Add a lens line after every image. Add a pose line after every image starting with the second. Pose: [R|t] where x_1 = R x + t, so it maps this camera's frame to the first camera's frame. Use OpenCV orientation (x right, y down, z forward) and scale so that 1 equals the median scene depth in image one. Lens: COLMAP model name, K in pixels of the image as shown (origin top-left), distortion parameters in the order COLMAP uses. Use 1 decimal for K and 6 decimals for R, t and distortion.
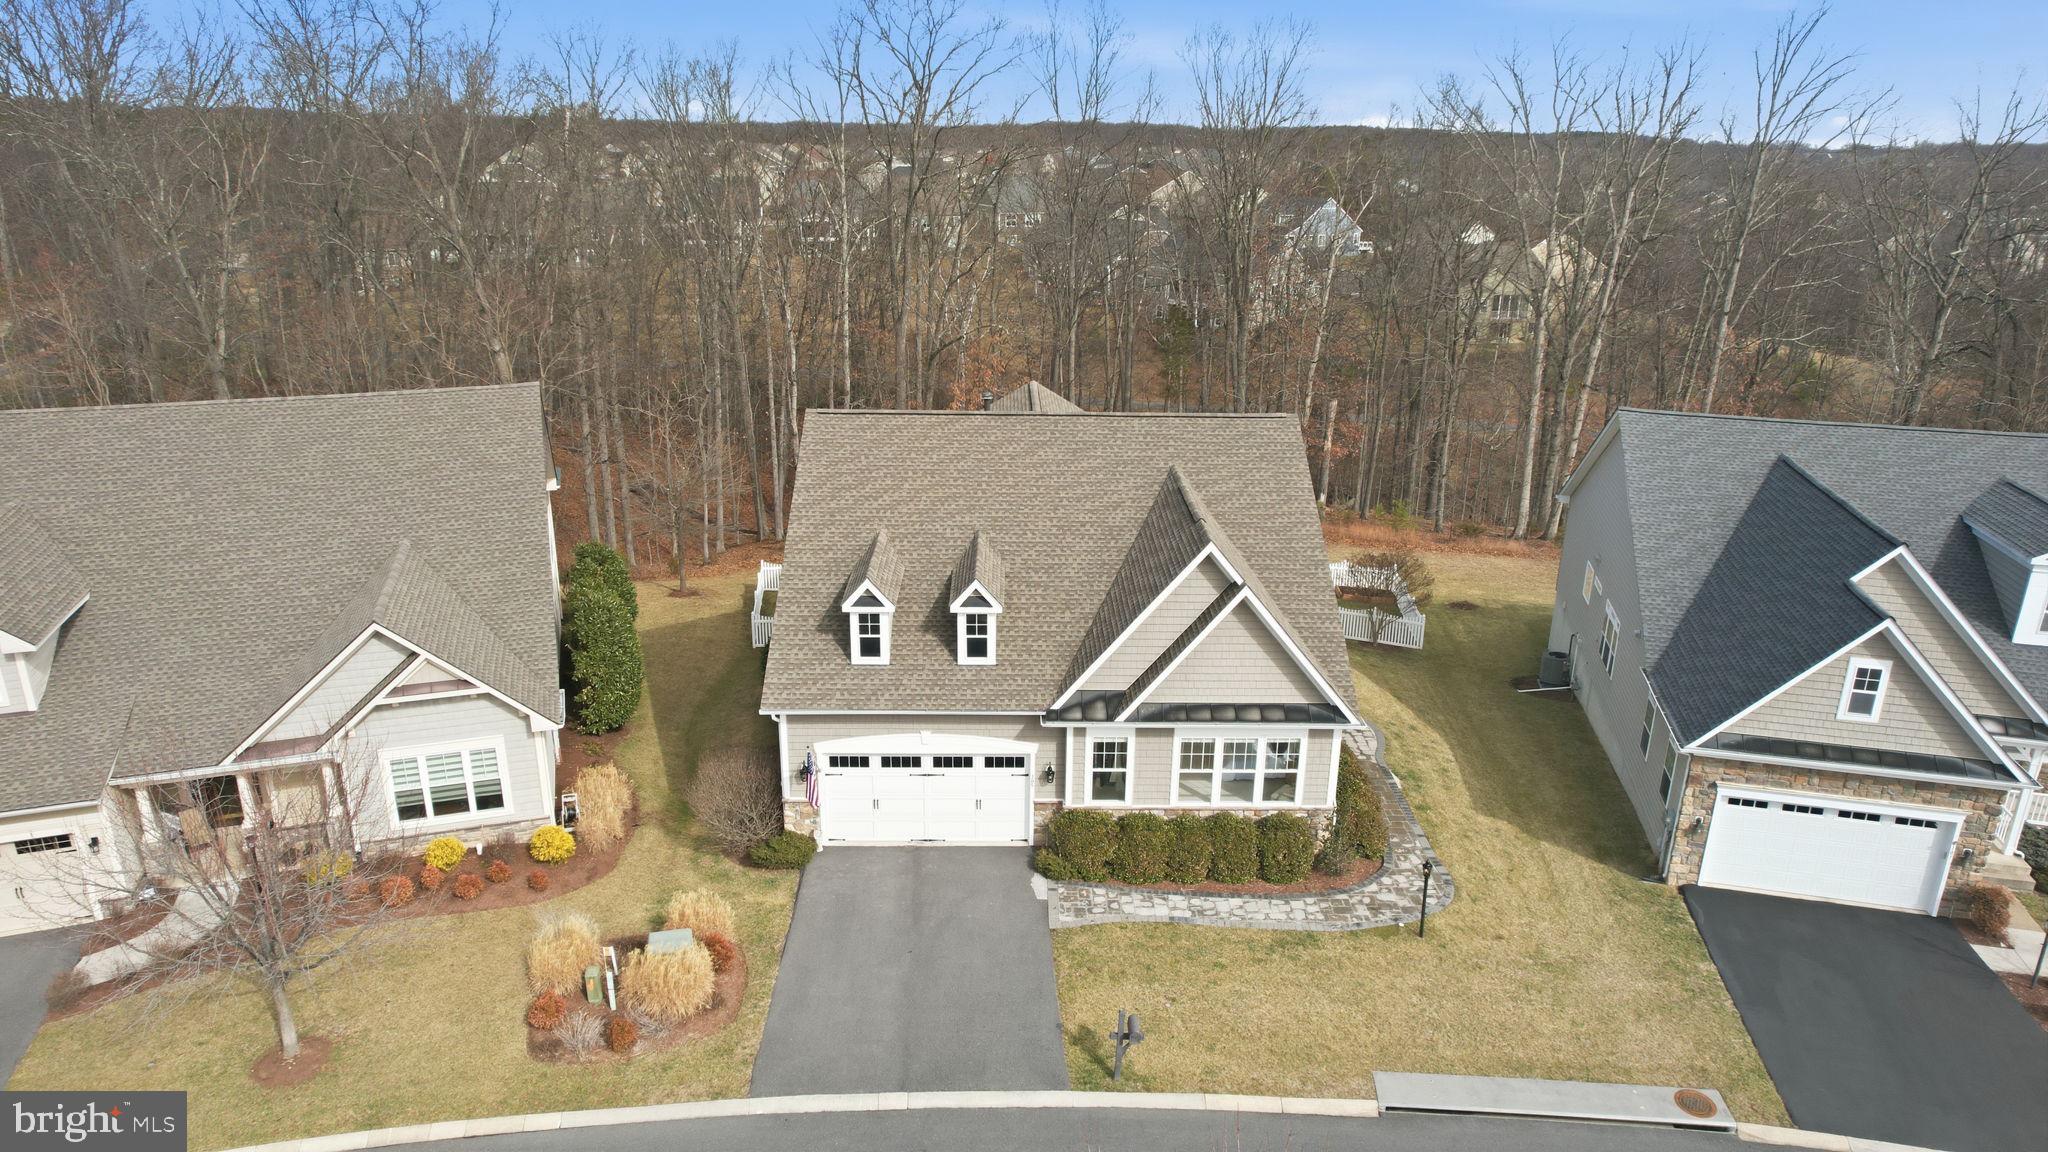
lens RADIAL K [[1302.9, 0, 1024.0], [0, 1302.9, 576.0], [0, 0, 1]] dist [-0.030104, 0.001965]
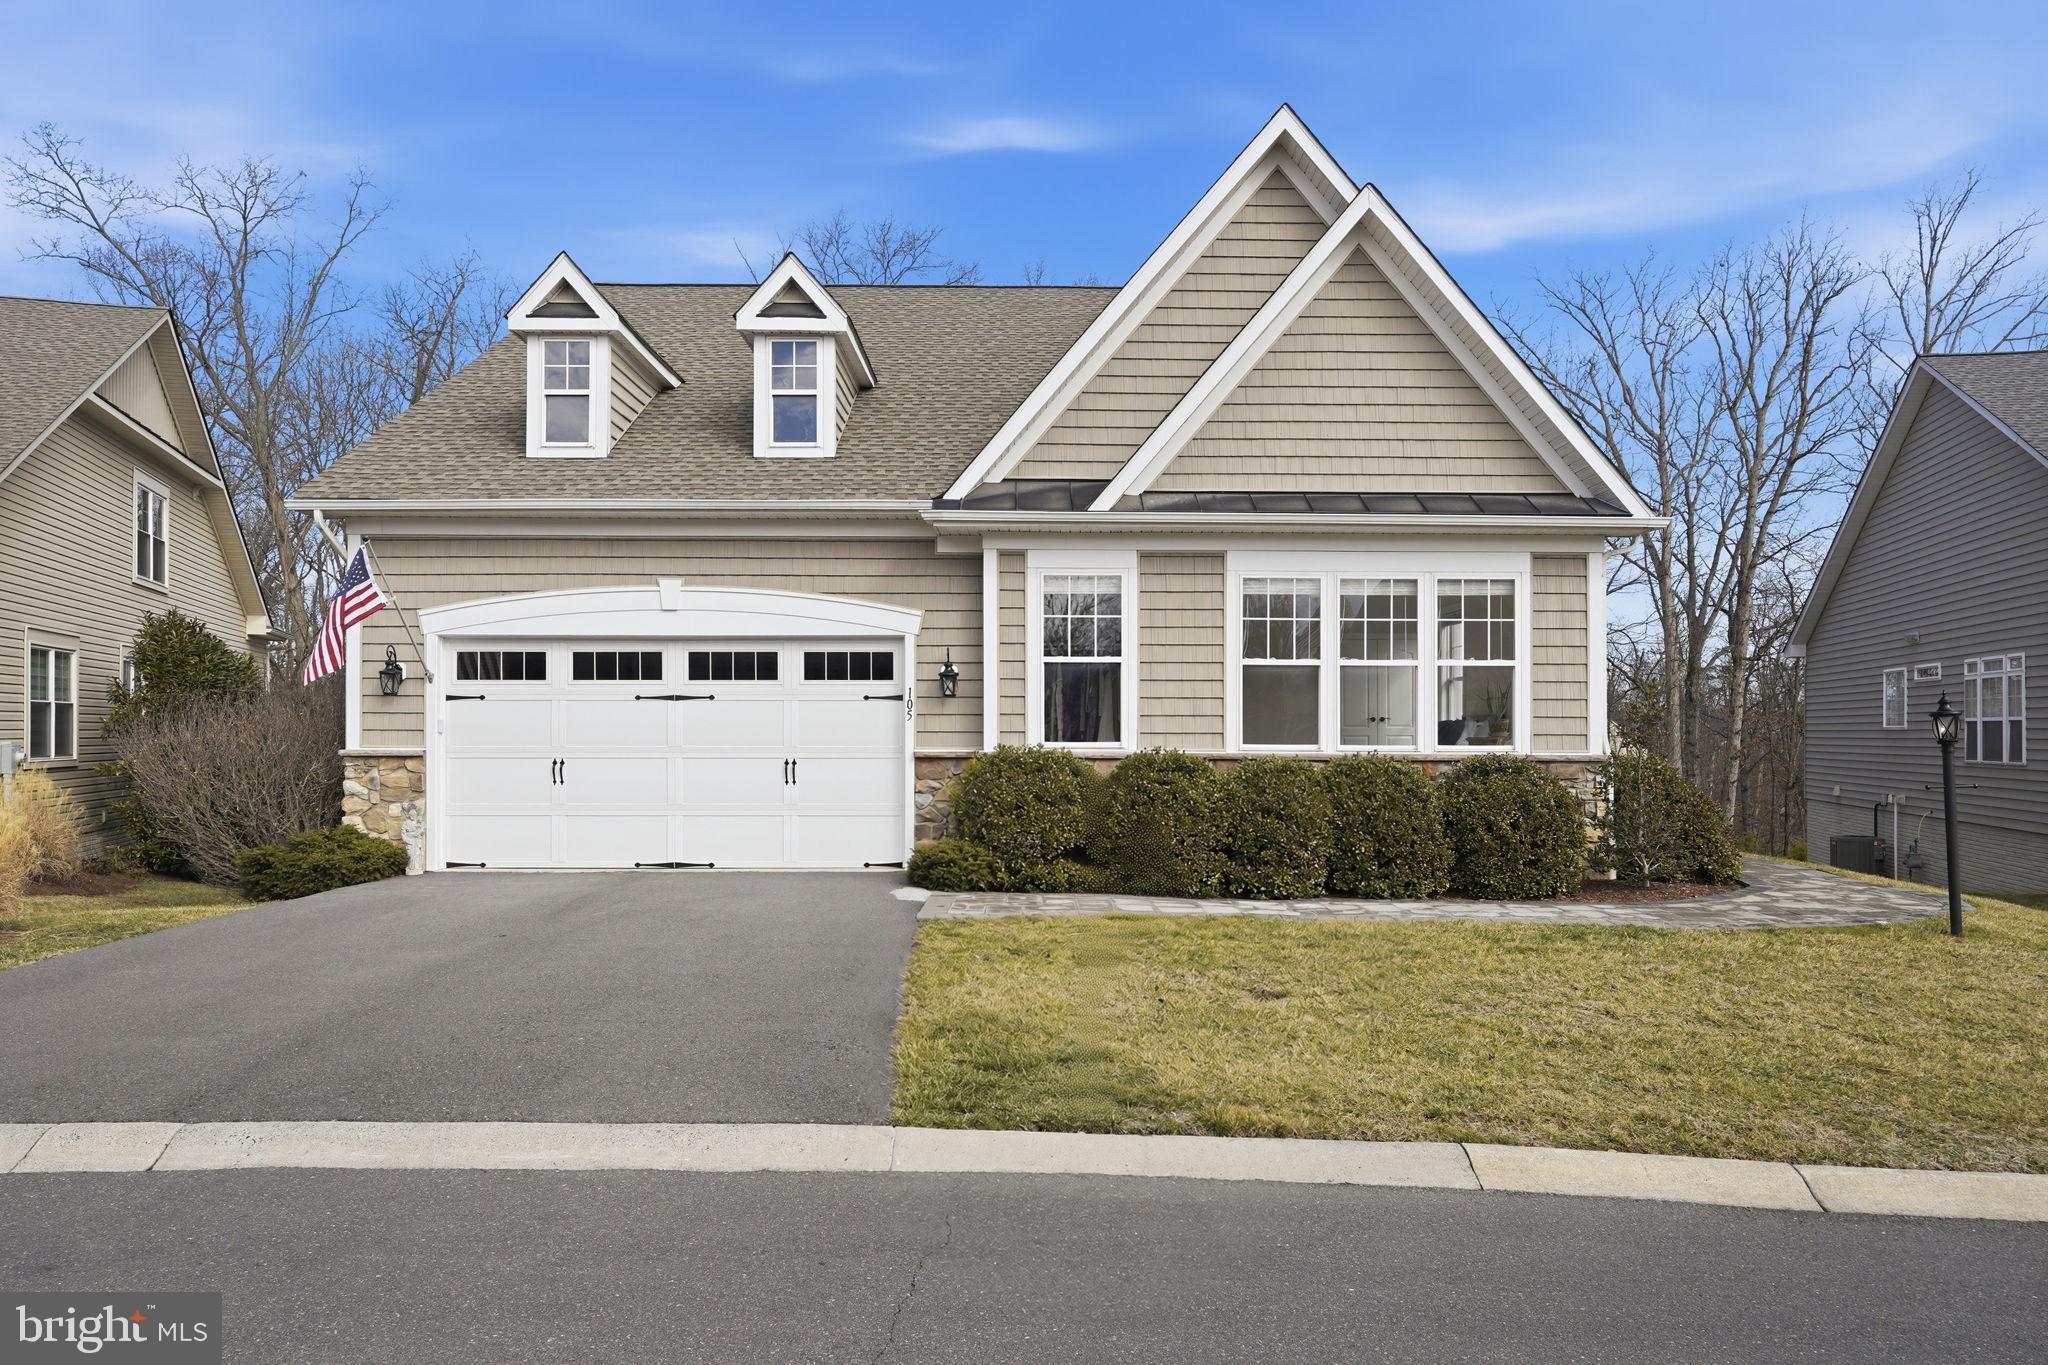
lens RADIAL K [[1339.0, 0, 1012.4], [0, 1339.0, 717.5], [0, 0, 1]] dist [0.007335, 0.000629]
pose [[0.999836, -0.007842, -0.016323, 0.049957], [0.001894, 0.941713, -0.336411, 0.322747], [0.018009, 0.336325, 0.941574, 0.589205]]
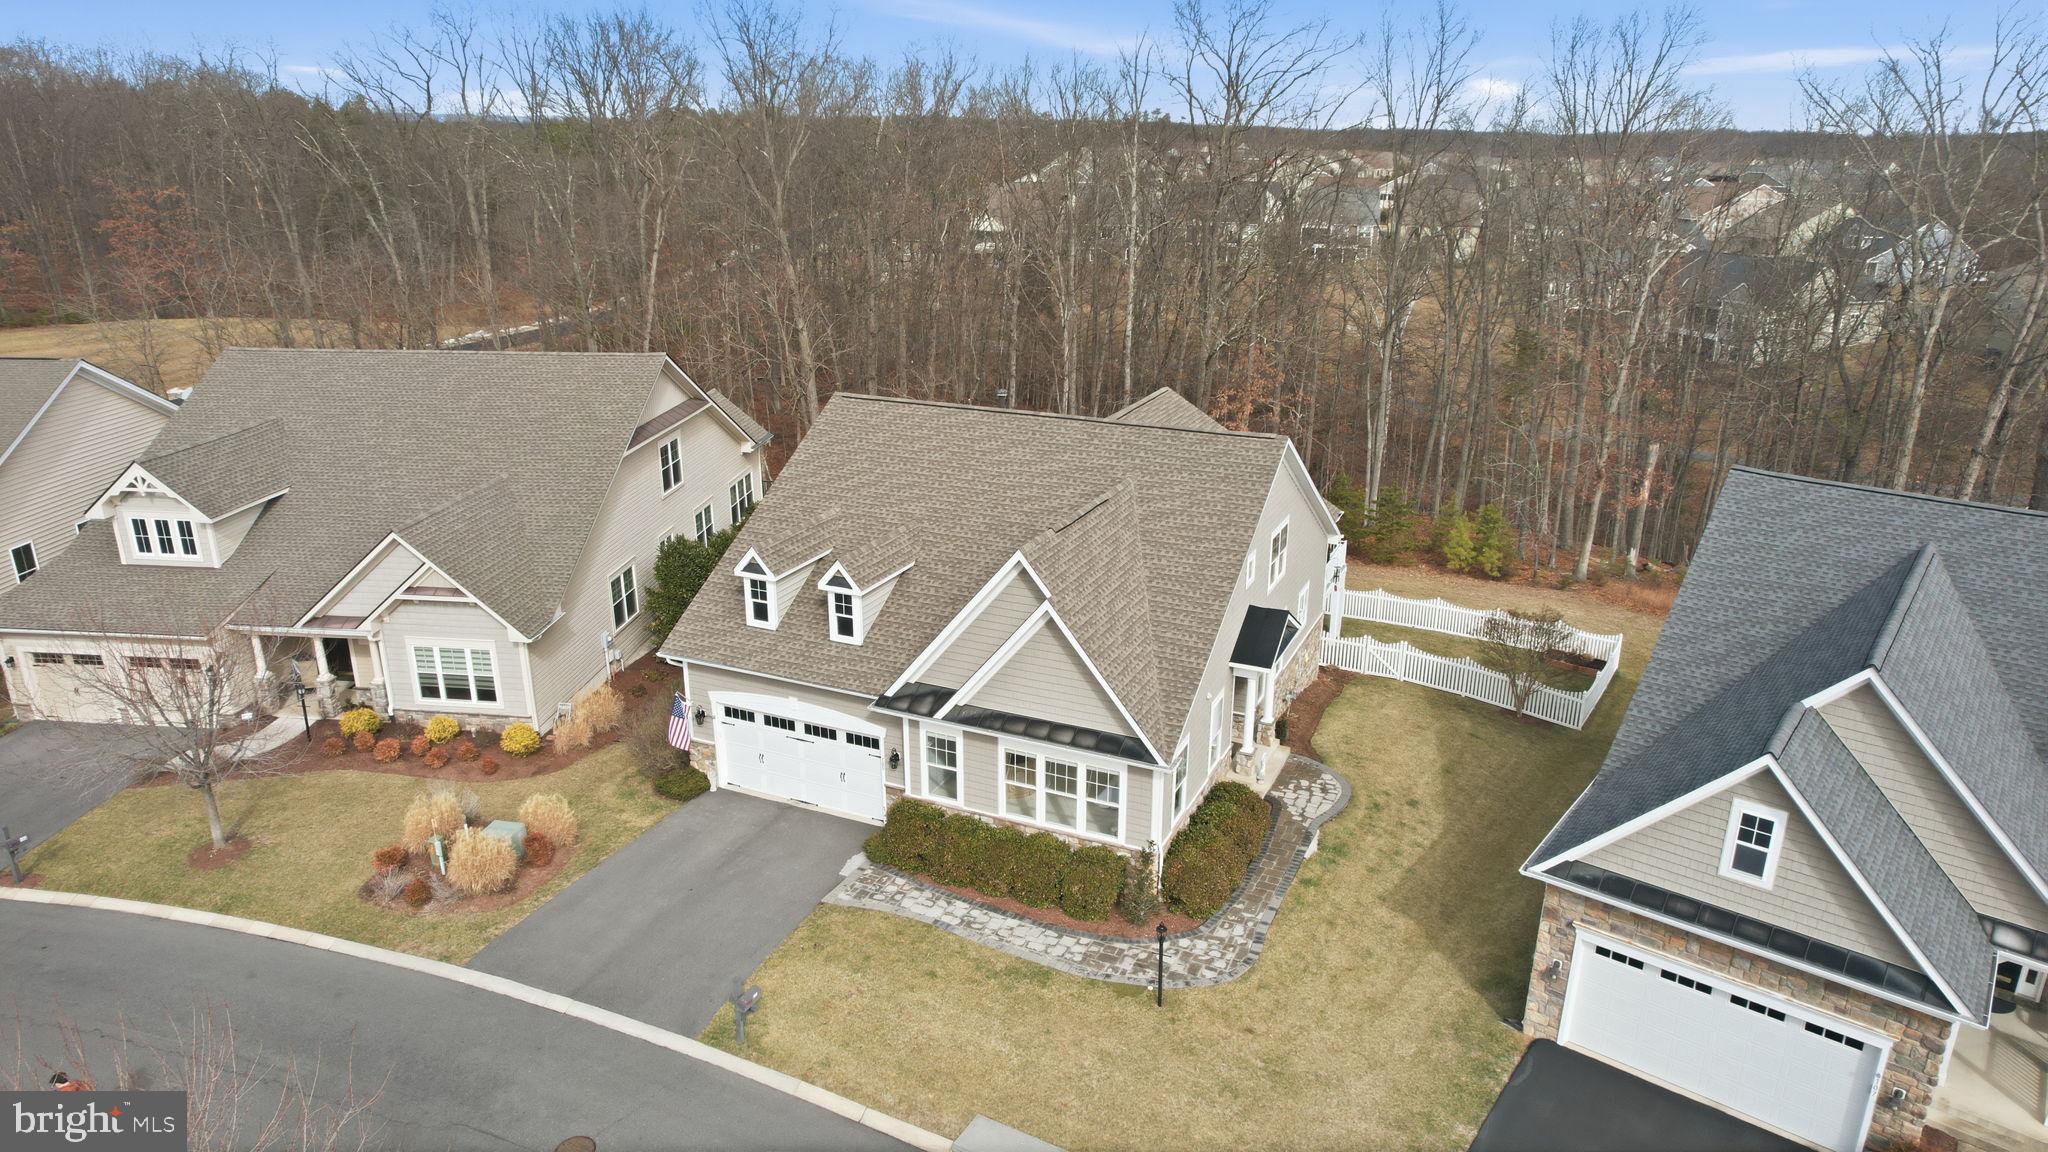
lens RADIAL K [[1302.9, 0, 1024.0], [0, 1302.9, 576.0], [0, 0, 1]] dist [-0.030104, 0.001965]
pose [[0.902651, 0.129457, -0.410441, 0.521372], [-0.131681, 0.991026, 0.022983, -0.028155], [0.409733, 0.033302, 0.911597, 0.109144]]
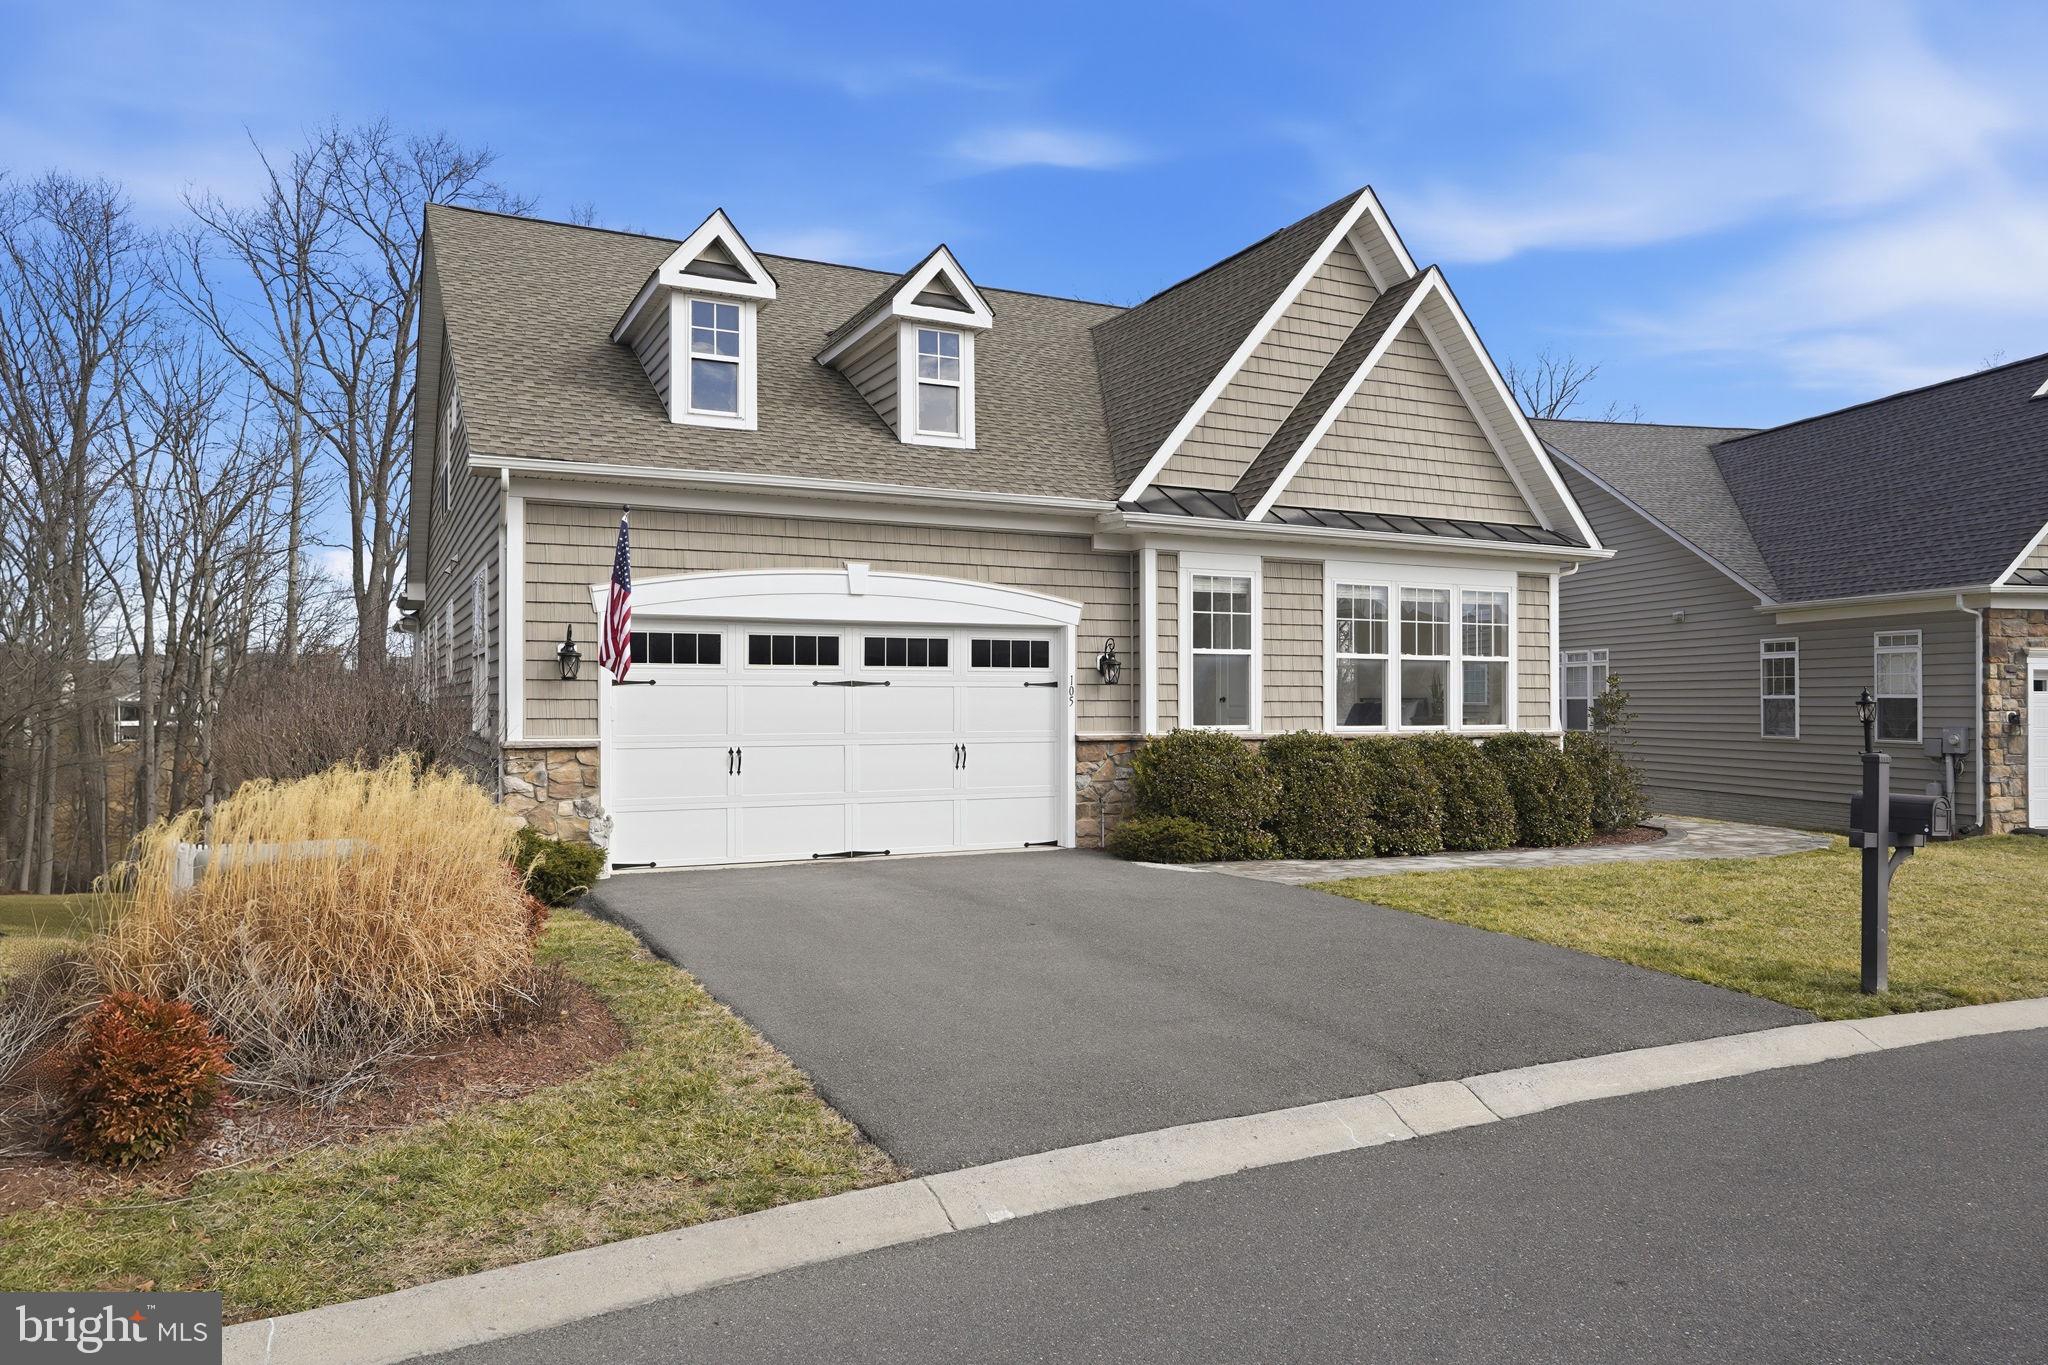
lens RADIAL K [[1386.5, 0, 1024.0], [0, 1386.5, 682.5], [0, 0, 1]] dist [0.039256, -0.067616]
pose [[0.903010, -0.002979, 0.429610, -0.228901], [0.149553, 0.939613, -0.307834, 0.313450], [-0.402750, 0.342226, 0.848925, 0.597571]]
